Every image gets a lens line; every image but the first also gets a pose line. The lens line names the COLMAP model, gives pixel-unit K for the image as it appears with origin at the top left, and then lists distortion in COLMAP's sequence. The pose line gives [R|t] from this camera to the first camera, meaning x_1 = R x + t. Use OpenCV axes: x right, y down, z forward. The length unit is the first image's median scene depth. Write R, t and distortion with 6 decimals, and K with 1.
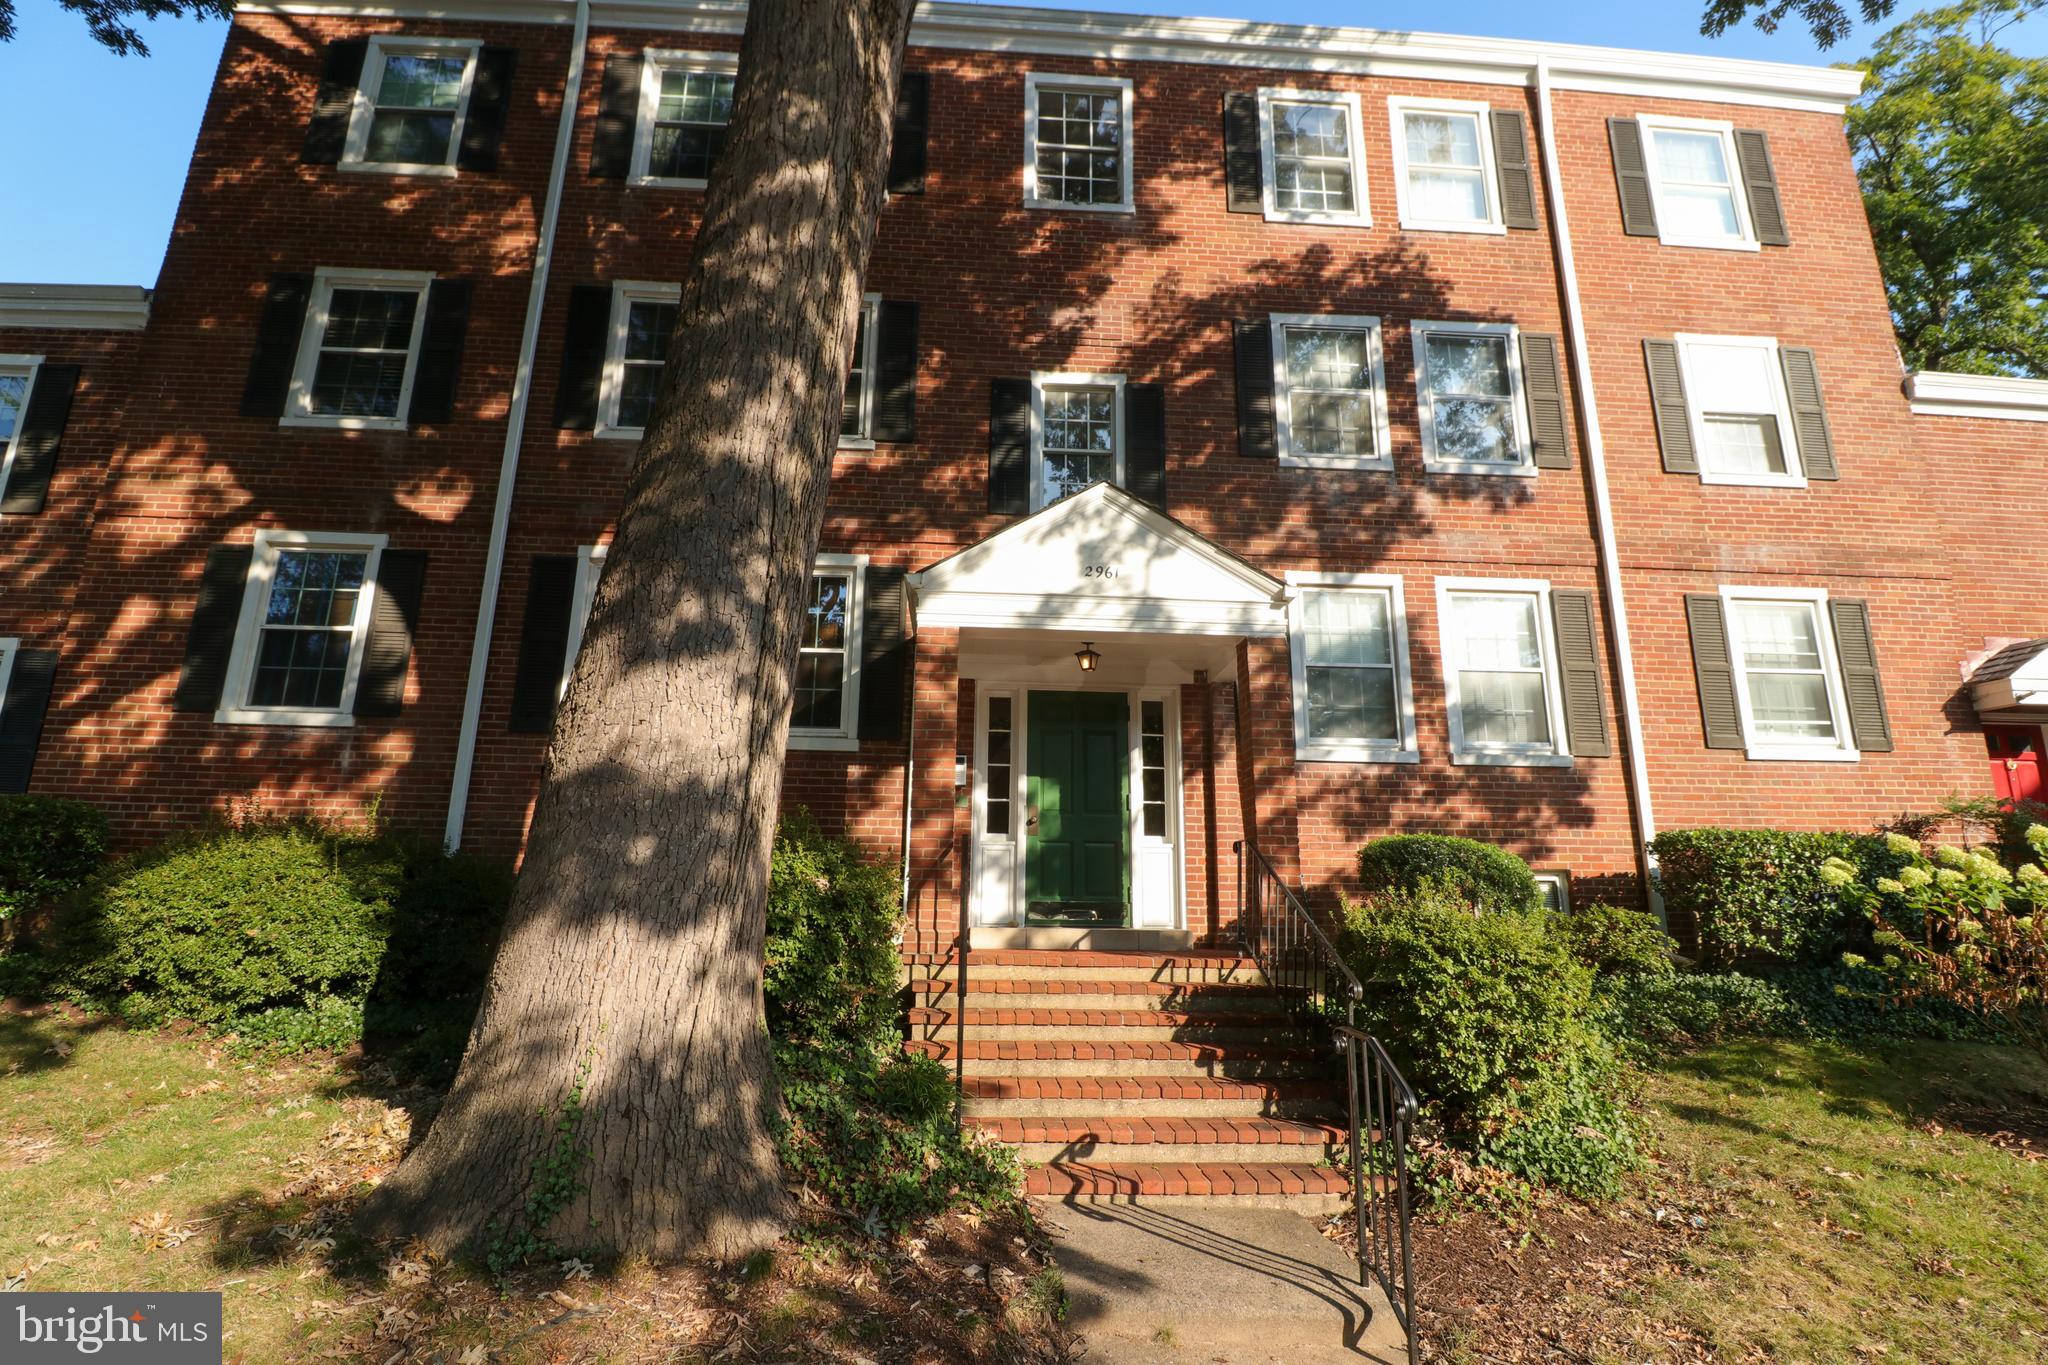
lens RADIAL K [[1002.0, 0, 990.4], [0, 1002.0, 683.2], [0, 0, 1]] dist [0.001307, -0.015490]
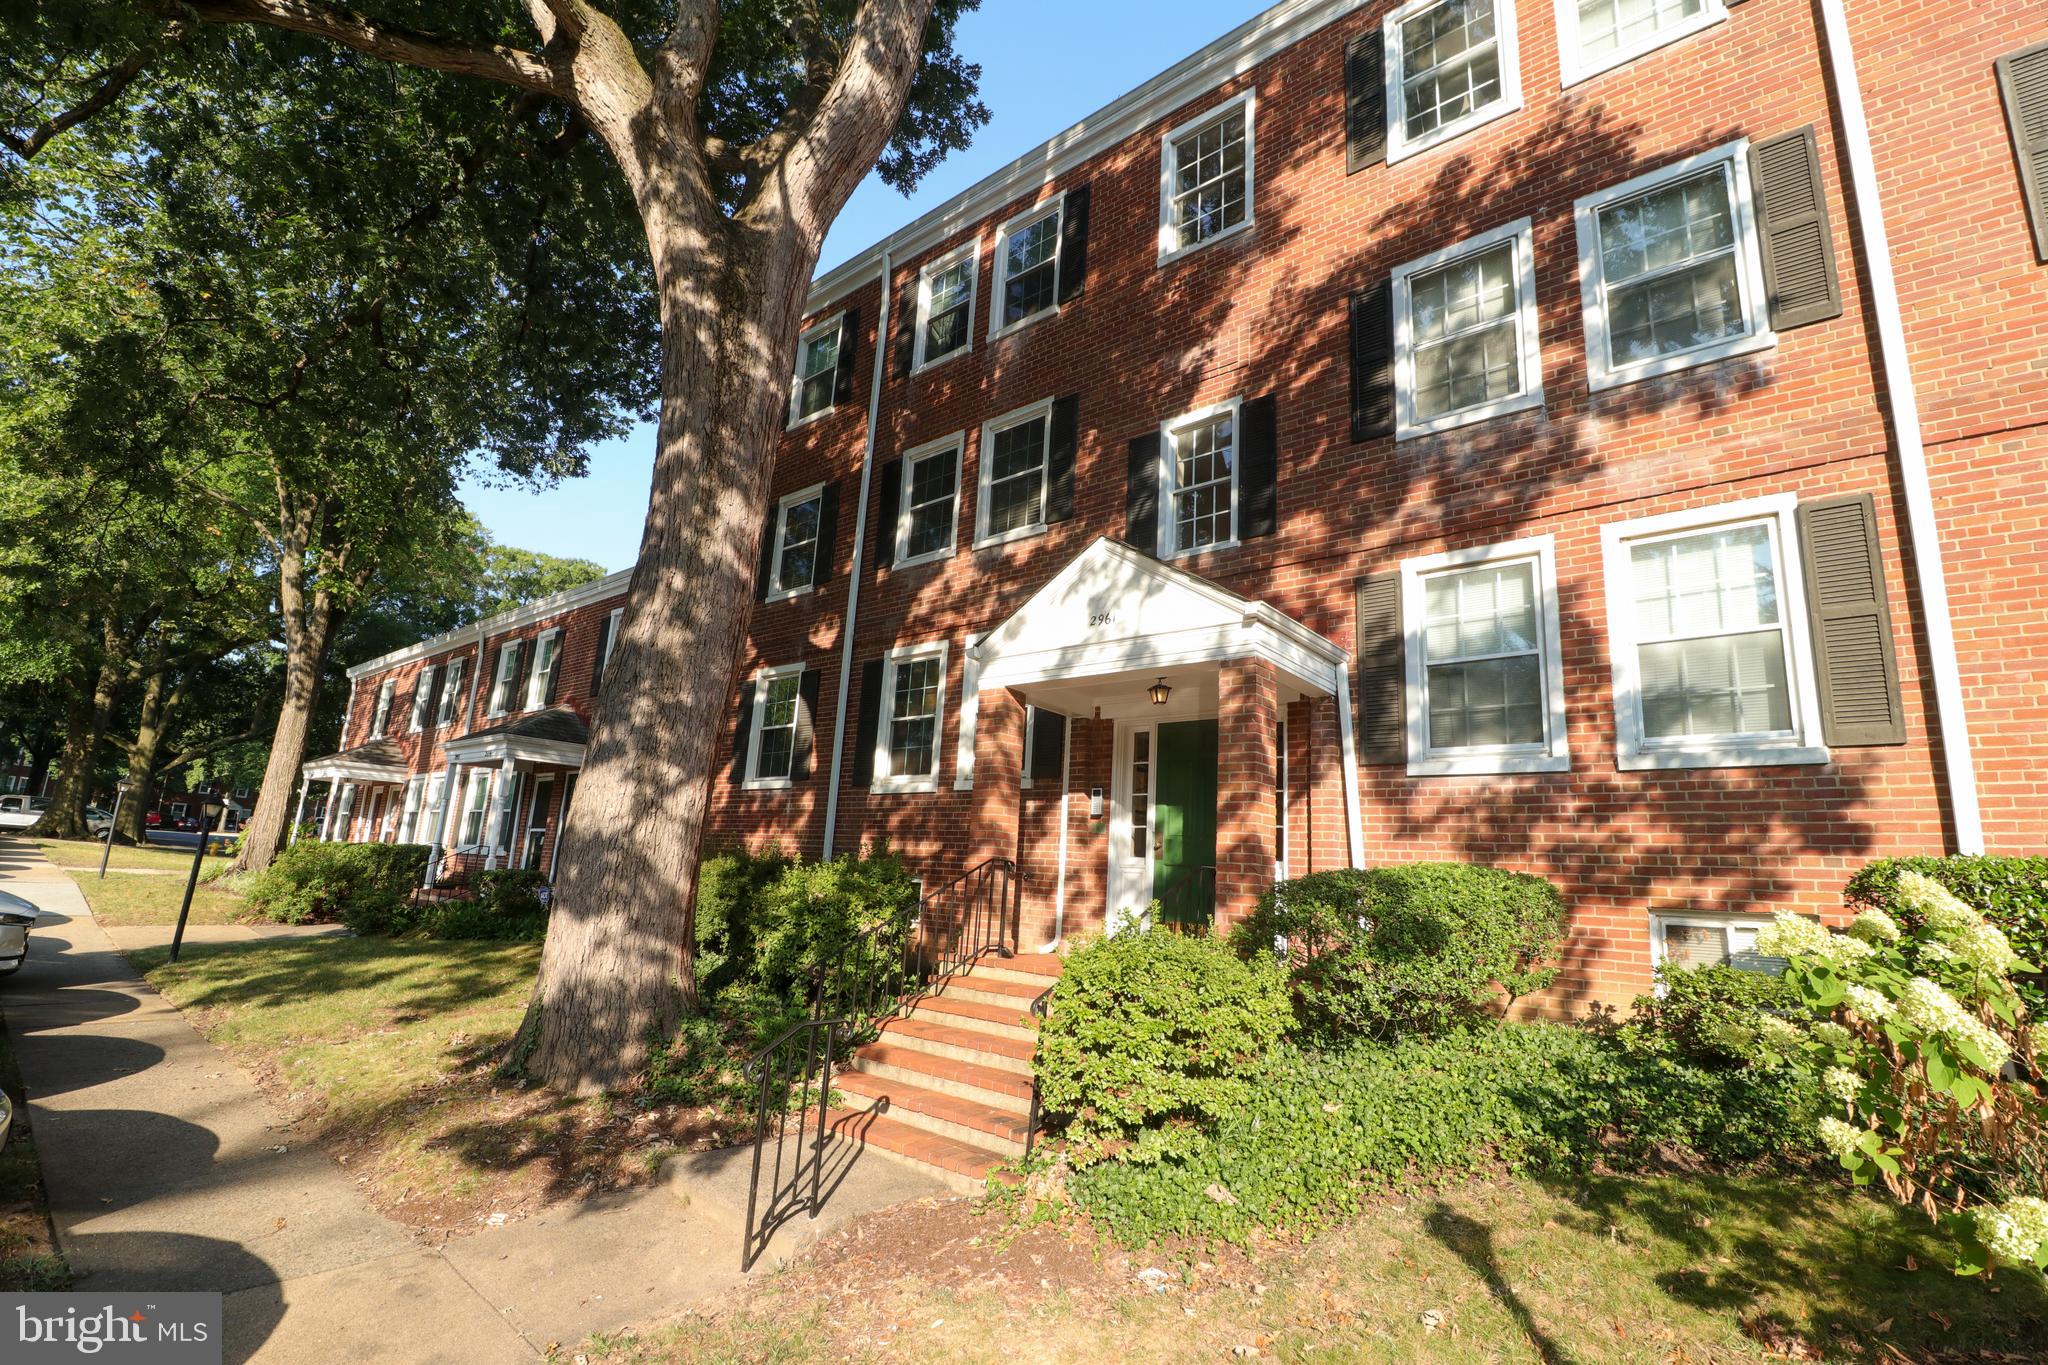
lens RADIAL K [[1002.0, 0, 990.4], [0, 1002.0, 683.2], [0, 0, 1]] dist [0.001307, -0.015490]
pose [[0.685197, -0.120415, -0.718335, 0.672428], [0.110370, 0.992016, -0.061014, 0.008202], [0.719947, -0.037477, 0.693017, 0.127448]]
